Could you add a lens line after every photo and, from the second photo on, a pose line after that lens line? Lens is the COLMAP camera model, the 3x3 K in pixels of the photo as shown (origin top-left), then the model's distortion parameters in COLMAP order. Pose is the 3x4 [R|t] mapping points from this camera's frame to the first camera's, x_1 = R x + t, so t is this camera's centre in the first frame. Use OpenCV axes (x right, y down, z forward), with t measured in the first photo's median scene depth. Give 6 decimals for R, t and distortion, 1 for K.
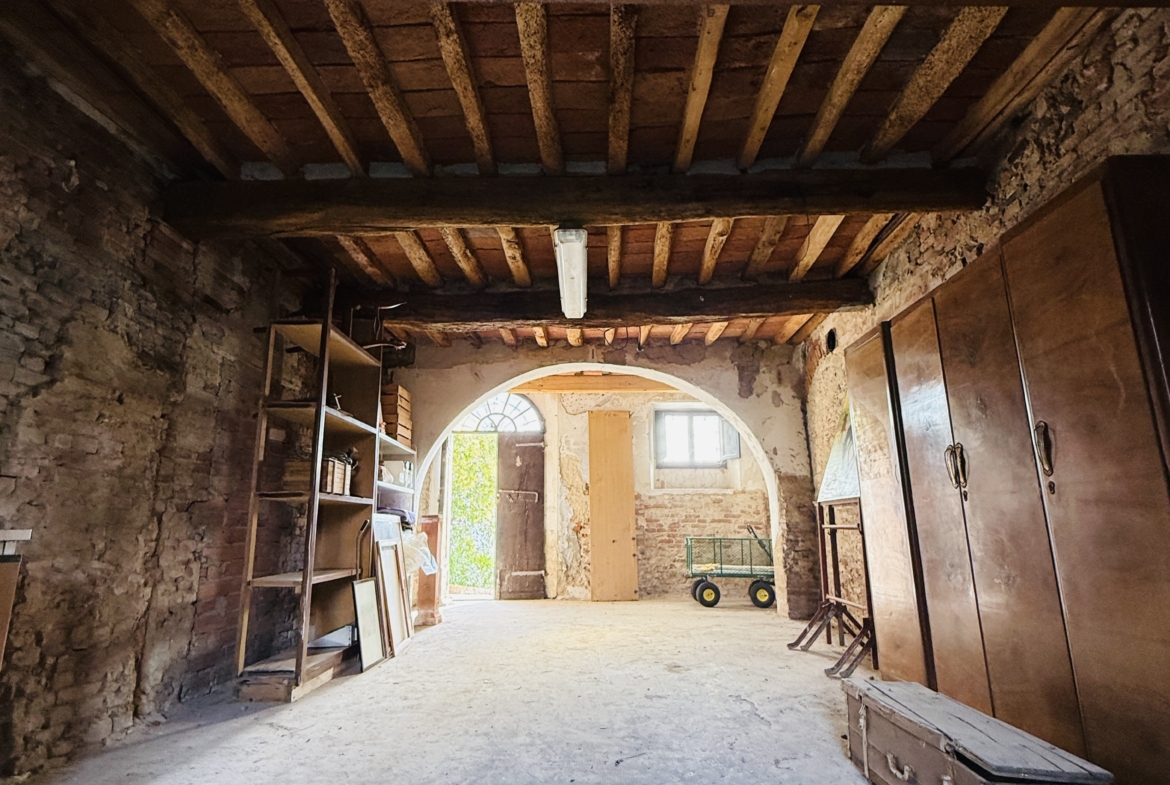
lens RADIAL K [[616.5, 0, 585.0], [0, 616.5, 392.5], [0, 0, 1]] dist [-0.000231, 0.000052]
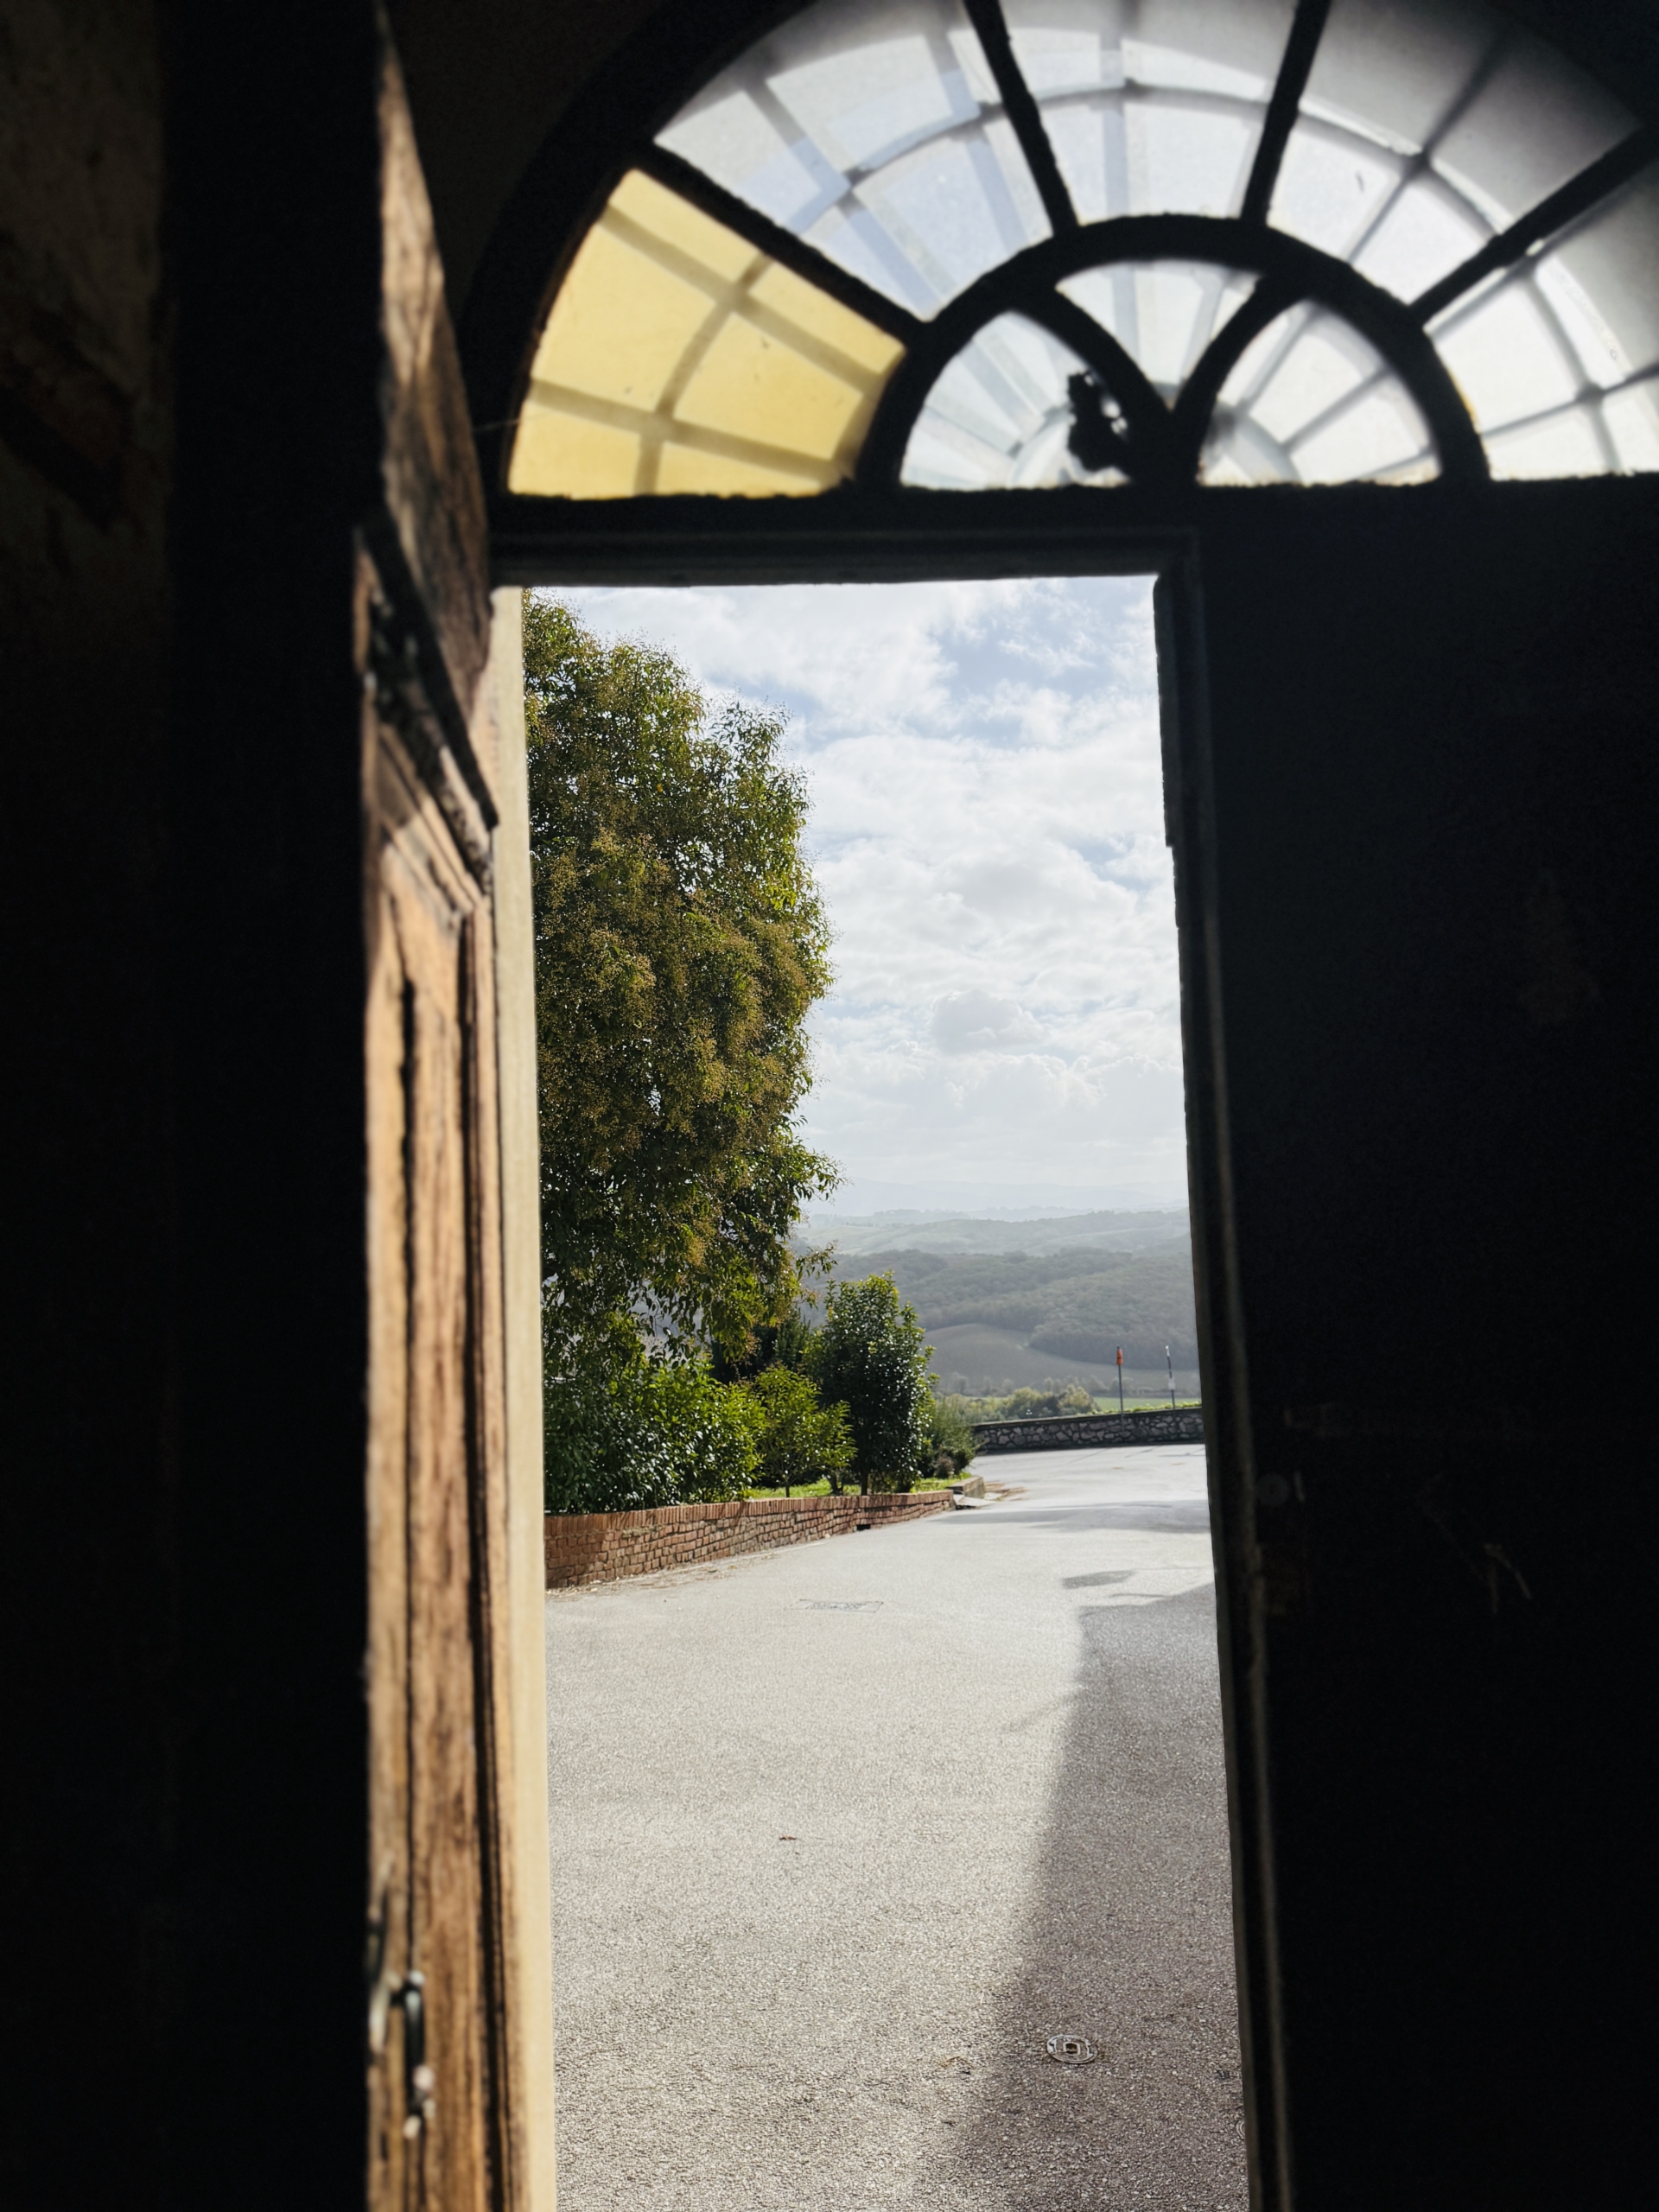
lens RADIAL K [[1541.2, 0, 818.1], [0, 1541.2, 1119.5], [0, 0, 1]] dist [0.155828, -0.258977]
pose [[0.998872, -0.027334, -0.038830, -0.177050], [0.033074, 0.987224, 0.155867, 0.100331], [0.034073, -0.156976, 0.987015, 0.828465]]
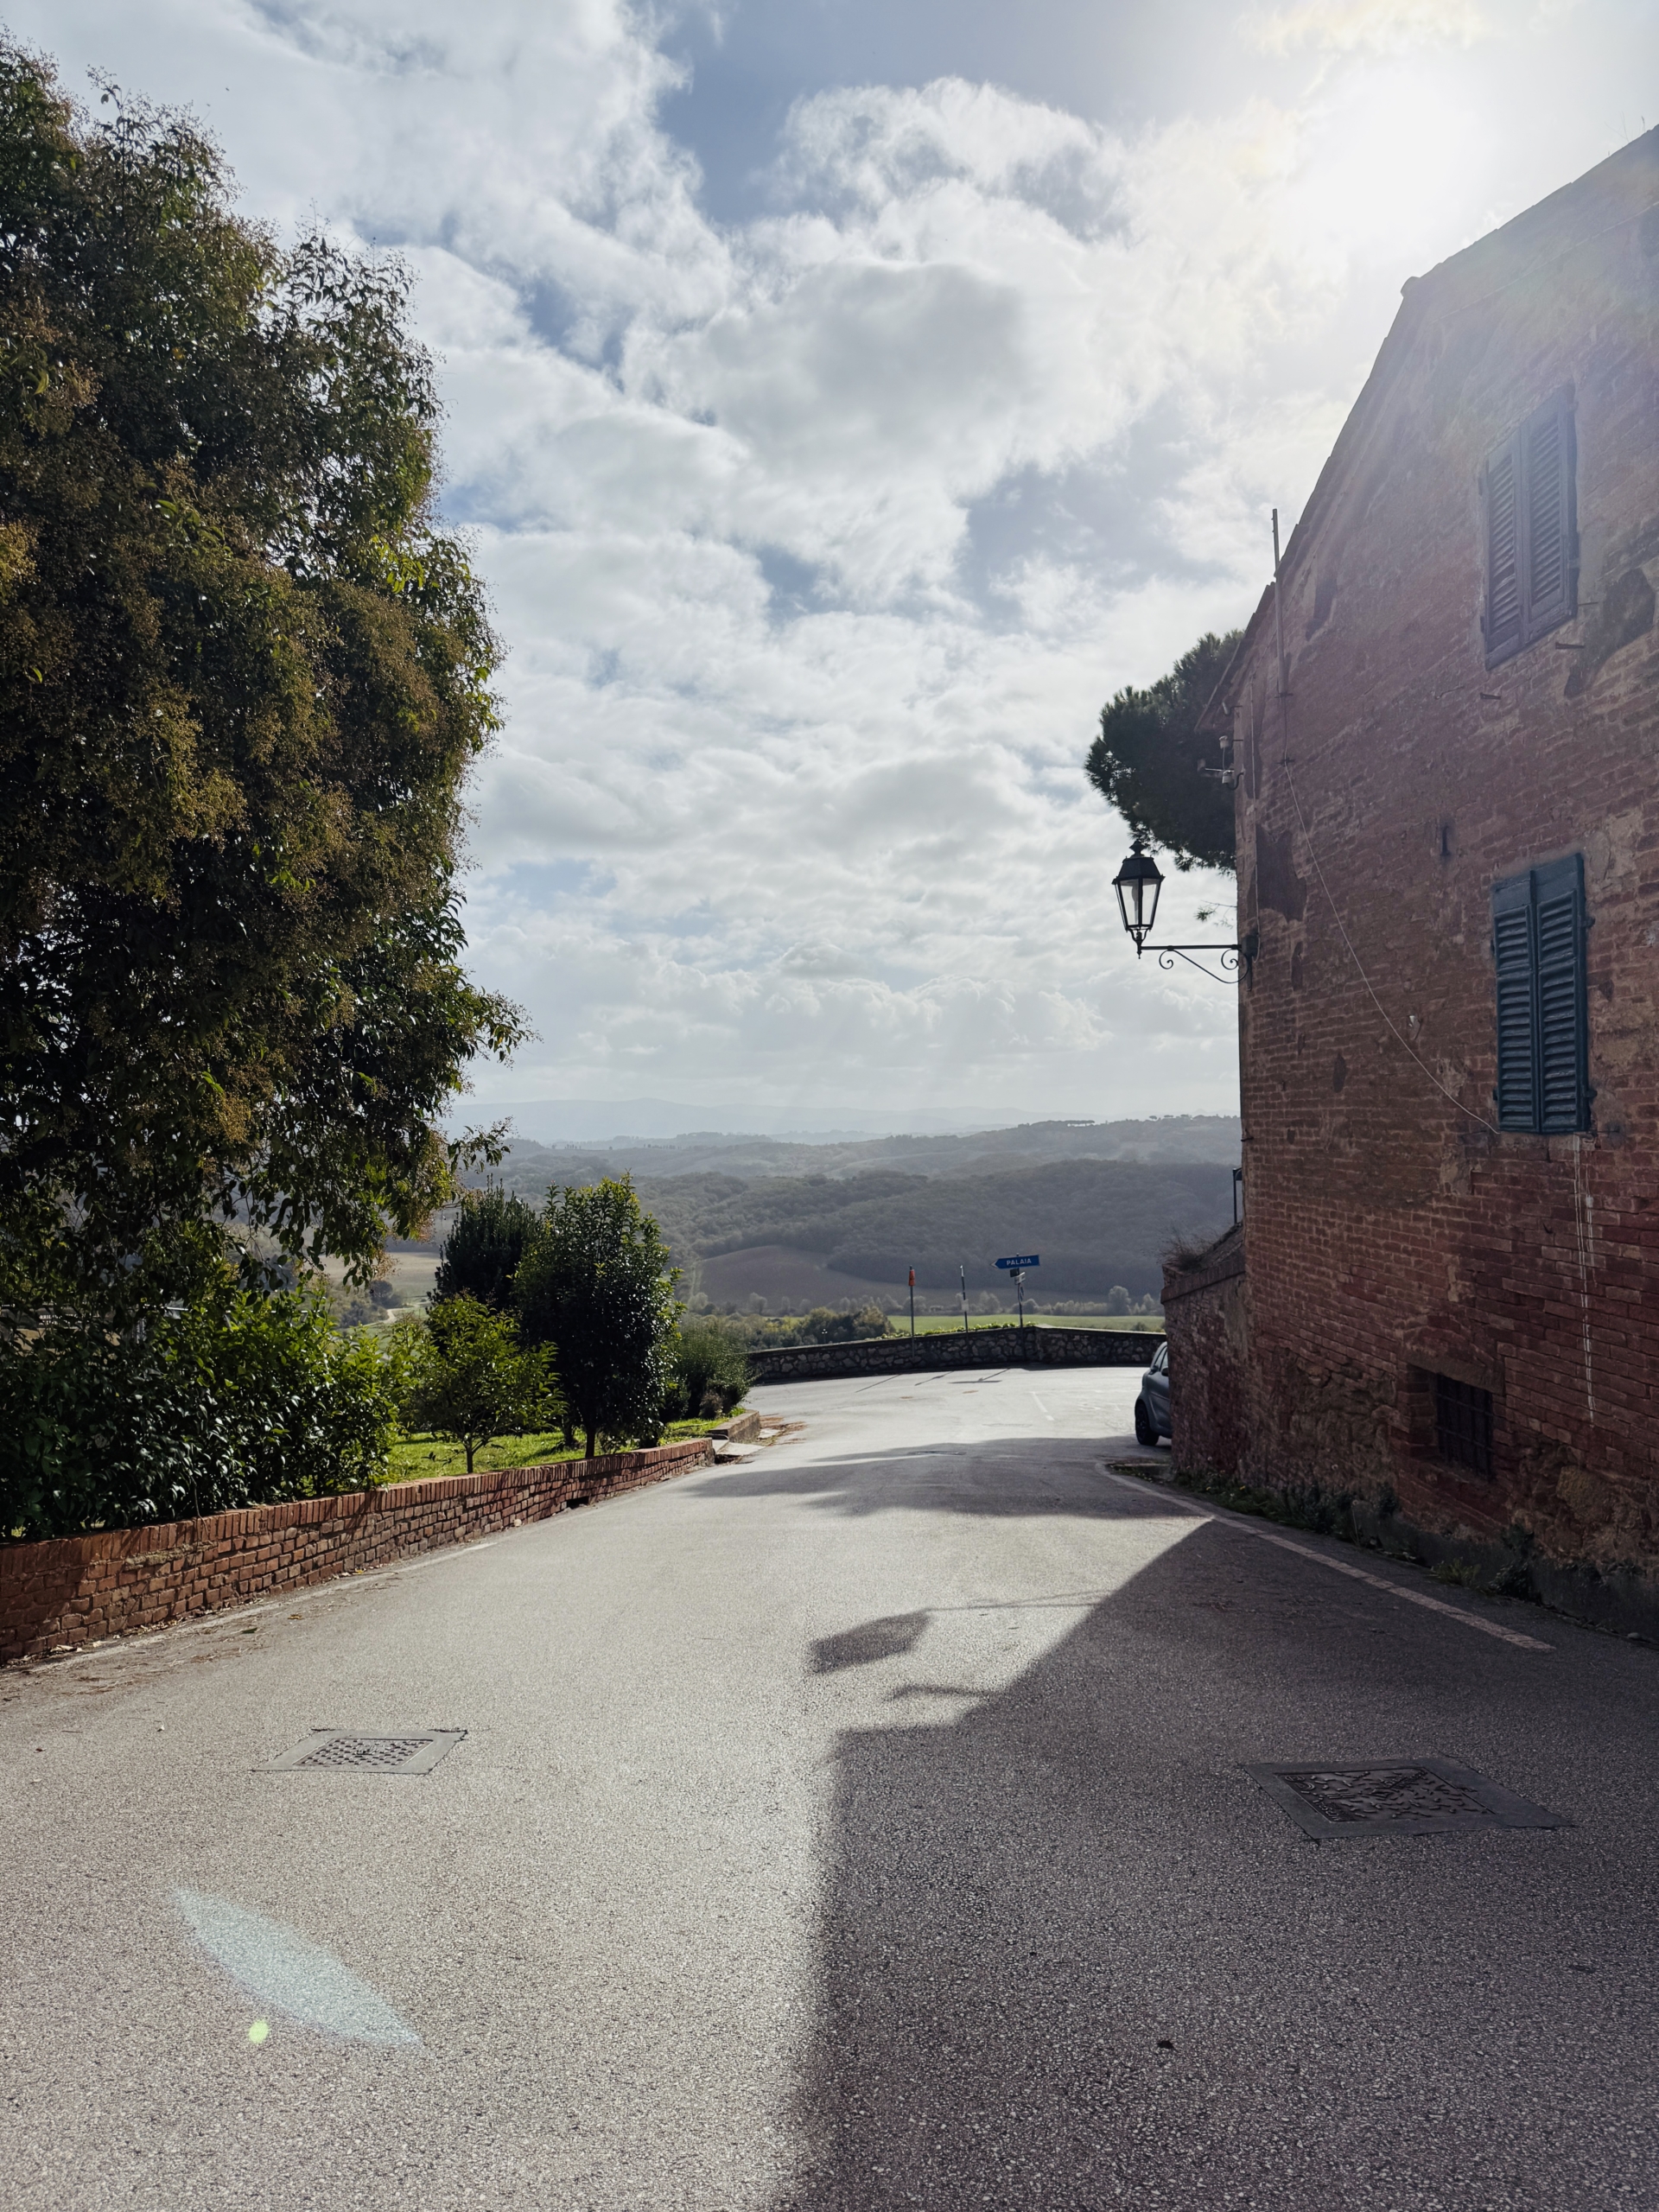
lens RADIAL K [[1541.2, 0, 818.1], [0, 1541.2, 1119.5], [0, 0, 1]] dist [0.155828, -0.258977]
pose [[0.996071, -0.014682, 0.087328, -0.090653], [-0.003707, 0.978382, 0.206772, 0.264101], [-0.088476, -0.206284, 0.974484, 1.347382]]
